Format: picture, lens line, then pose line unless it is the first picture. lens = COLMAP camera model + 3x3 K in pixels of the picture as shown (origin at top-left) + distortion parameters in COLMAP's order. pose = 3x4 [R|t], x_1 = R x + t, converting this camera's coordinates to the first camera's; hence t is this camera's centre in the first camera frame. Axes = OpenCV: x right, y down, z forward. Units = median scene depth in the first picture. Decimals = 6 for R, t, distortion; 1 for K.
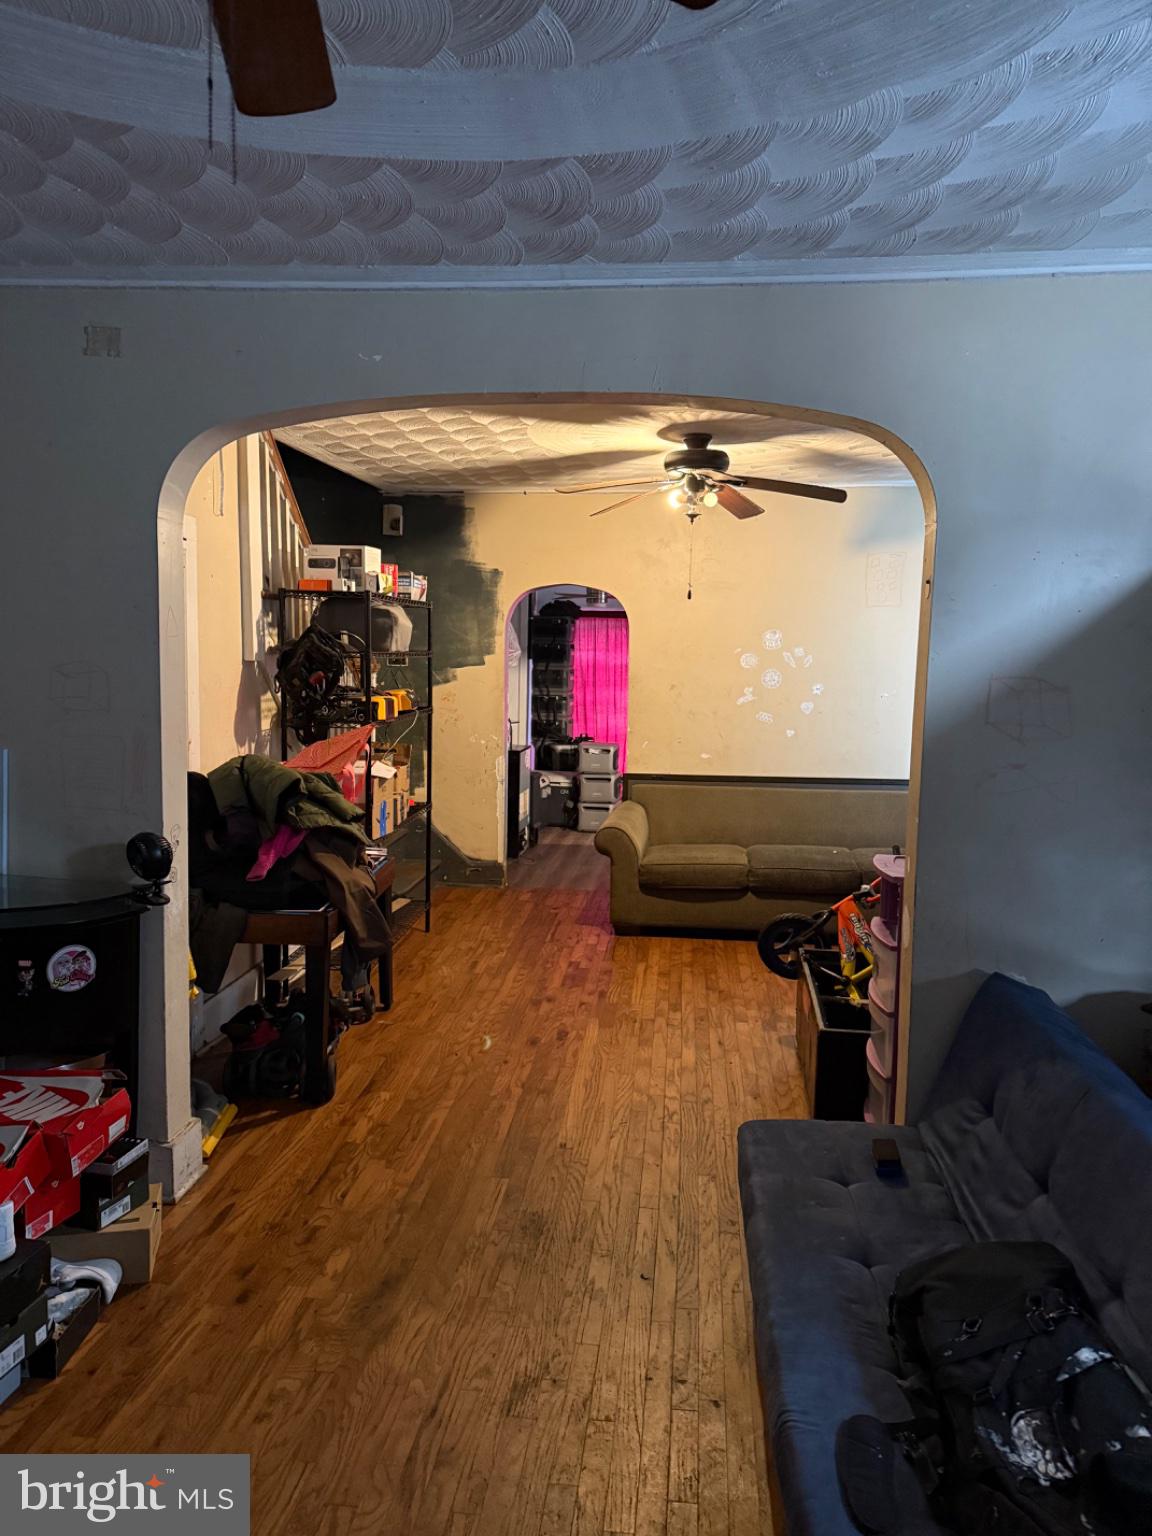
lens RADIAL K [[1086.9, 0, 576.4], [0, 1086.9, 769.9], [0, 0, 1]] dist [0.004203, -0.005460]
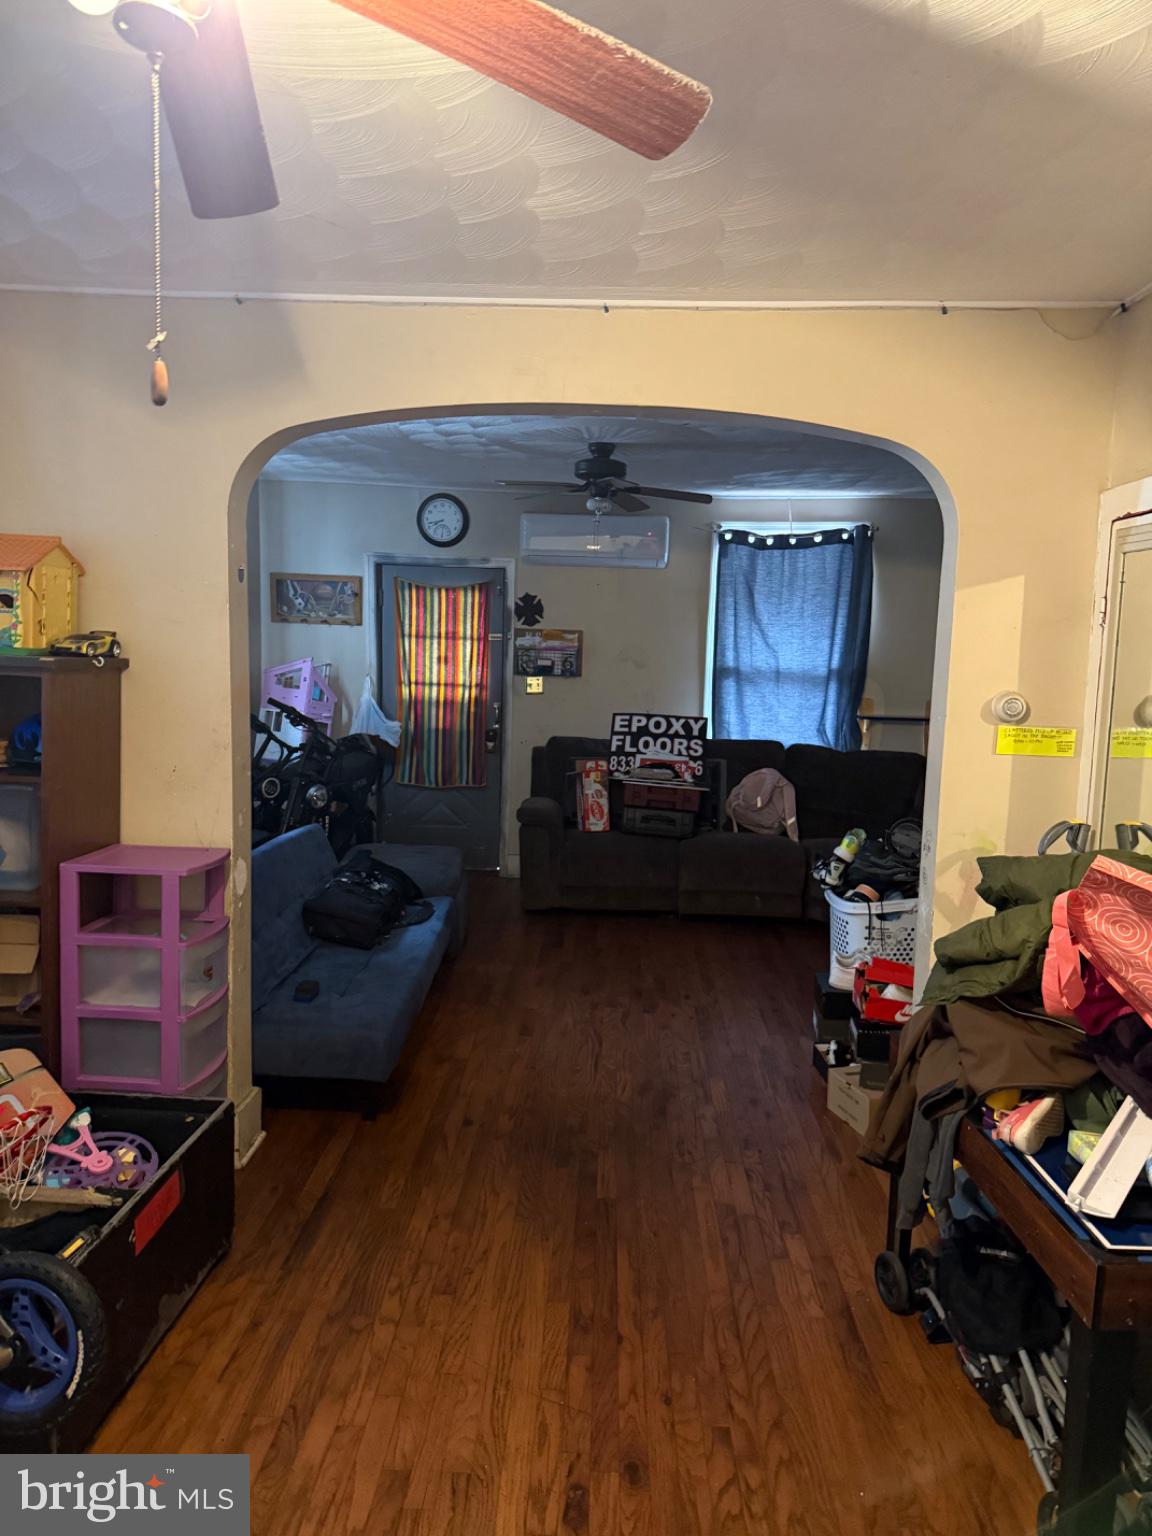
lens RADIAL K [[1086.9, 0, 575.4], [0, 1086.9, 765.1], [0, 0, 1]] dist [0.004203, -0.005460]
pose [[-0.996315, -0.040032, -0.075853, 0.038465], [-0.056094, 0.973160, 0.223187, -0.176262], [0.064882, 0.226620, -0.971820, 1.571841]]
